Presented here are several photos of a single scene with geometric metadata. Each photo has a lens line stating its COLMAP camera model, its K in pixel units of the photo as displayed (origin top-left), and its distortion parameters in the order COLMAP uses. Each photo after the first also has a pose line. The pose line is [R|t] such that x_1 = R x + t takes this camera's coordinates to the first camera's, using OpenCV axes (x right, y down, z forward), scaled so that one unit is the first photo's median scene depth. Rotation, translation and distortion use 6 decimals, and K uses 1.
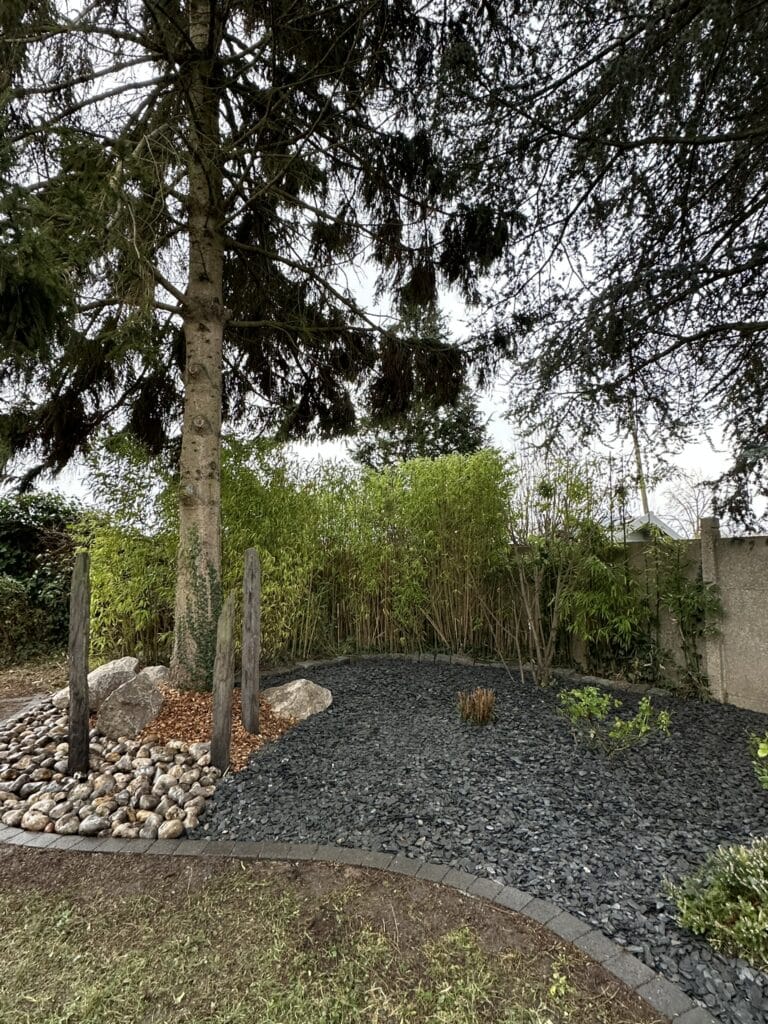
lens RADIAL K [[534.2, 0, 378.8], [0, 534.2, 512.4], [0, 0, 1]] dist [-0.017850, -0.000365]
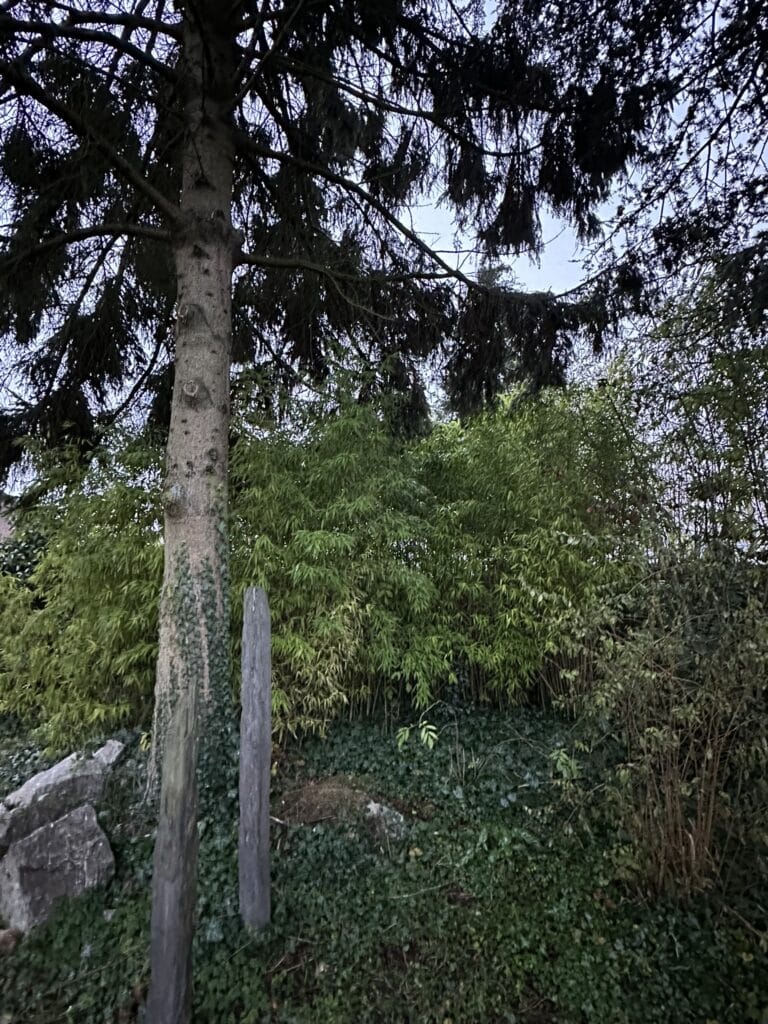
lens RADIAL K [[514.4, 0, 380.7], [0, 514.4, 509.4], [0, 0, 1]] dist [-0.001009, -0.009968]
pose [[0.989797, -0.036240, -0.137800, -0.018679], [0.026924, 0.997262, -0.068877, 0.019414], [0.139919, 0.064464, 0.988062, 0.297407]]
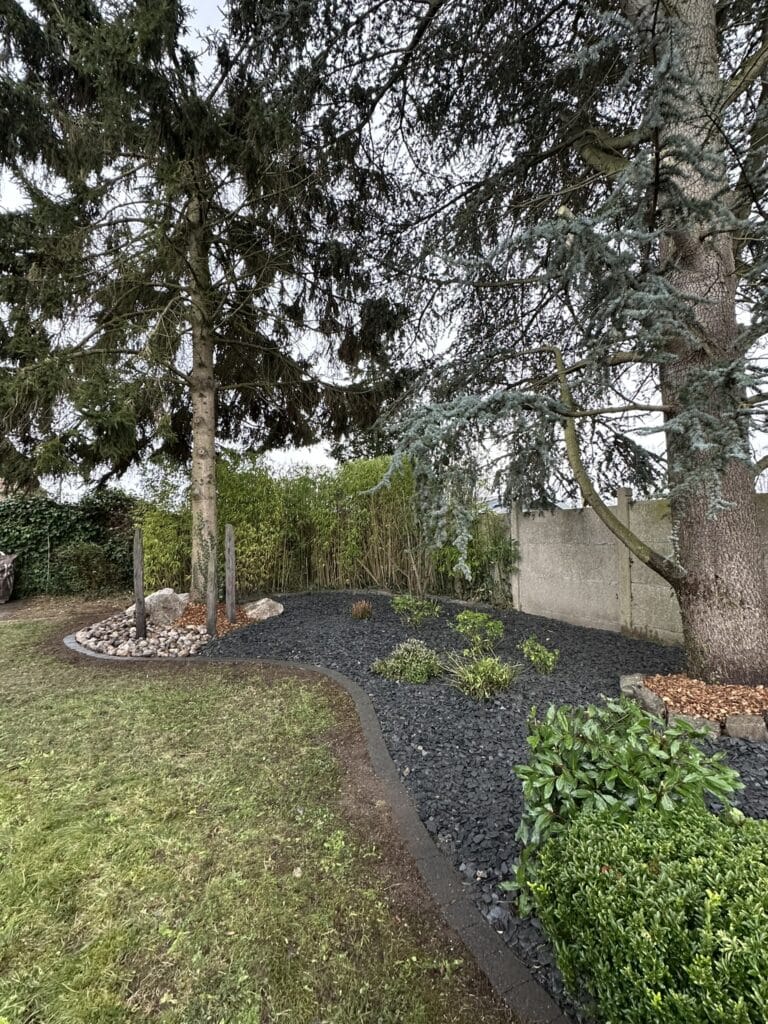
lens RADIAL K [[470.0, 0, 384.0], [0, 470.0, 512.0], [0, 0, 1]] dist [-0.031922, -0.000045]
pose [[0.999564, -0.017167, -0.024029, 0.203959], [0.018485, 0.998273, 0.055763, -0.033035], [0.023031, -0.056183, 0.998155, -0.361092]]
